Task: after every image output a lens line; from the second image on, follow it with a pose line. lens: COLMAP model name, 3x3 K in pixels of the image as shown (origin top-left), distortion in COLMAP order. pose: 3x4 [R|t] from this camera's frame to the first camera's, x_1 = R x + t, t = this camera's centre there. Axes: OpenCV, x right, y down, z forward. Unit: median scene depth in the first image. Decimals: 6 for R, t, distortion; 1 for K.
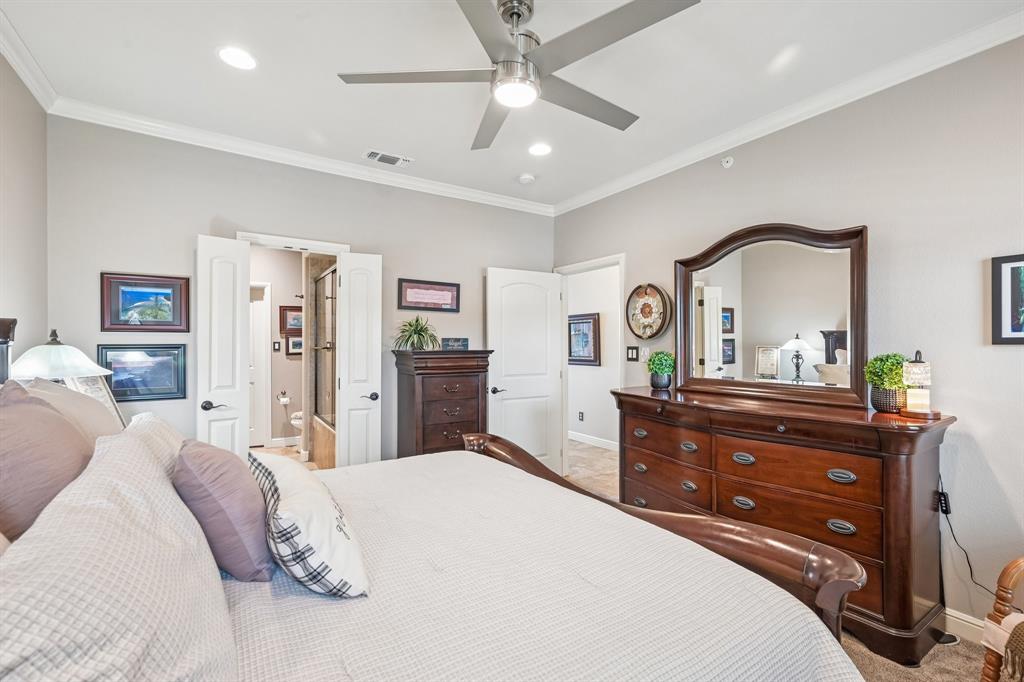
lens RADIAL K [[458.9, 0, 513.8], [0, 458.9, 345.3], [0, 0, 1]] dist [0.000347, 0.000428]
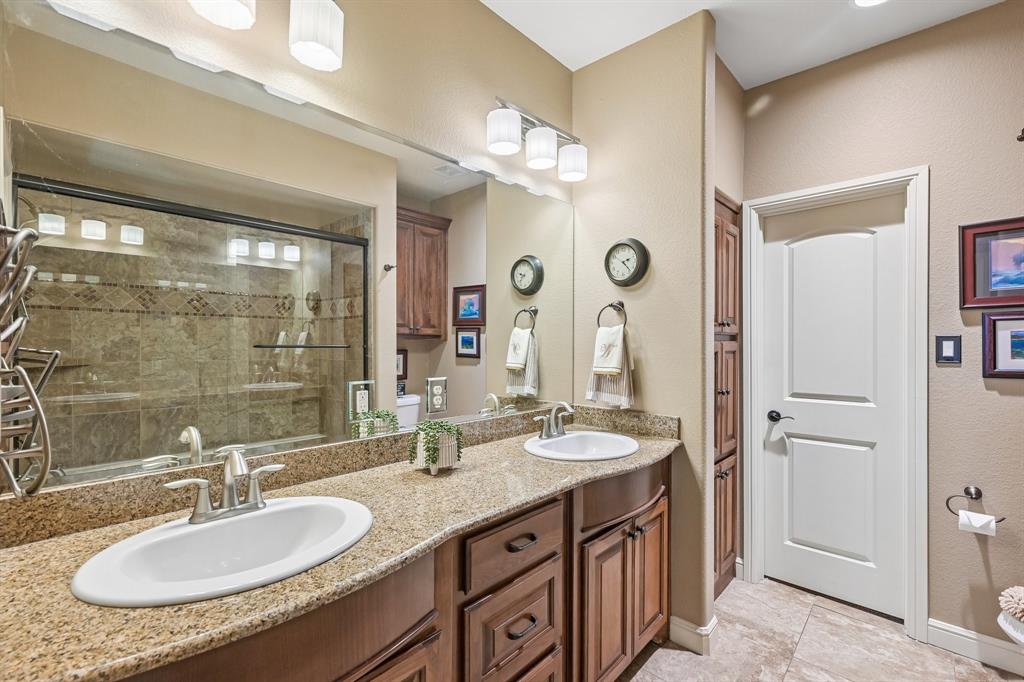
lens RADIAL K [[445.5, 0, 514.5], [0, 445.5, 345.4], [0, 0, 1]] dist [0.000732, 0.000755]
pose [[0.252948, 0.003845, -0.967472, -0.282291], [-0.004447, 0.999986, 0.002812, -0.000002], [0.967470, 0.003591, 0.252962, 0.612208]]
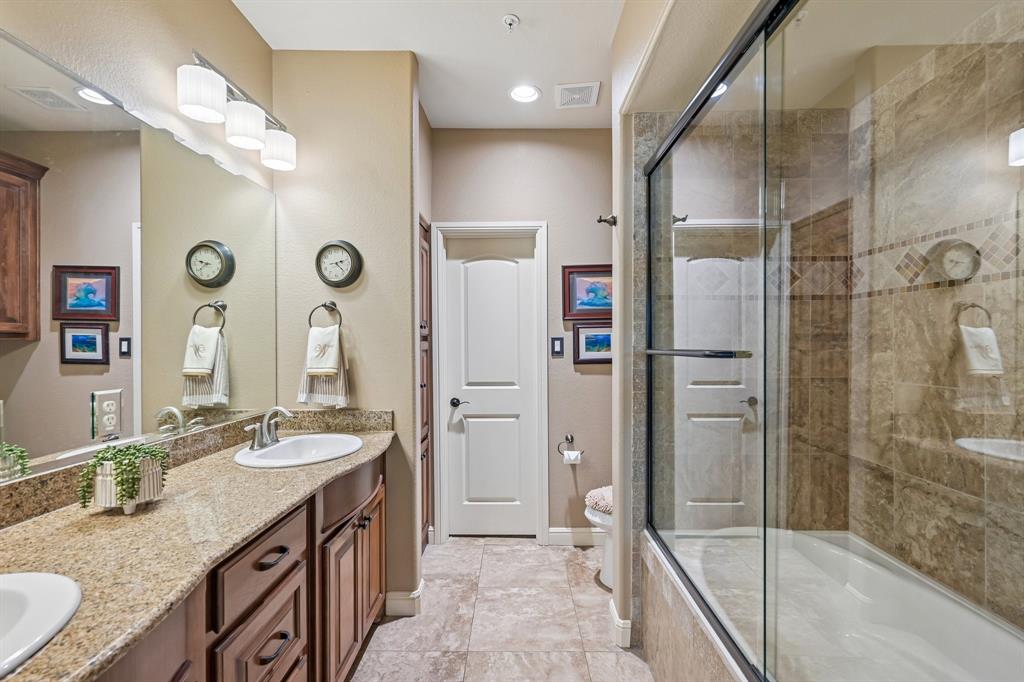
lens RADIAL K [[445.5, 0, 514.5], [0, 445.5, 345.4], [0, 0, 1]] dist [0.000732, 0.000755]
pose [[0.836366, -0.000811, -0.548170, -0.287554], [0.002664, 0.999993, 0.002584, -0.000114], [0.548164, -0.003621, 0.836363, 0.564236]]
